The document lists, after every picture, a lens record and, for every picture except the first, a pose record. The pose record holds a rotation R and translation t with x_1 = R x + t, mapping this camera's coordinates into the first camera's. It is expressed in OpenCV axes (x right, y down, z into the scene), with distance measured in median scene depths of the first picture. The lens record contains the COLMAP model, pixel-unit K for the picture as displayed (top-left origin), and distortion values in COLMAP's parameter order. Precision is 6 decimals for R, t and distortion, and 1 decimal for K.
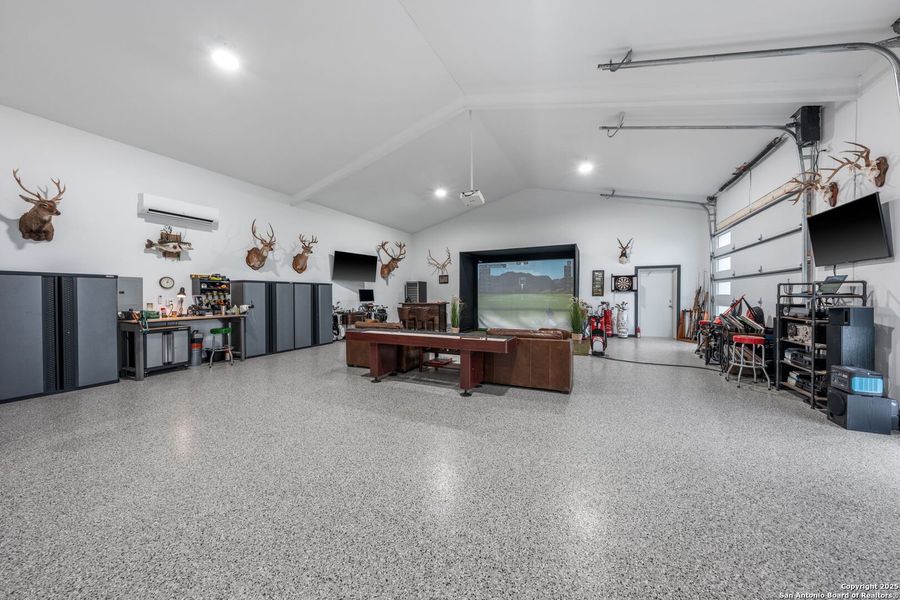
lens RADIAL K [[312.0, 0, 450.0], [0, 312.0, 300.0], [0, 0, 1]] dist [0.000357, 0.000058]
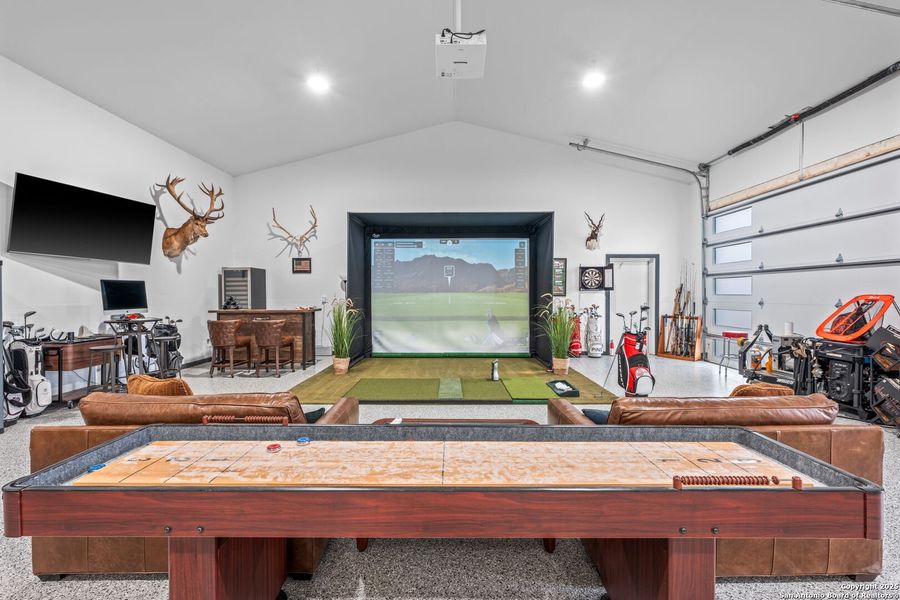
lens RADIAL K [[391.3, 0, 449.6], [0, 391.3, 296.4], [0, 0, 1]] dist [-0.000787, 0.000307]
pose [[0.903711, -0.000374, 0.428144, -0.096667], [0.004925, 0.999943, -0.009523, -0.005635], [-0.428116, 0.010715, 0.903660, 0.335102]]
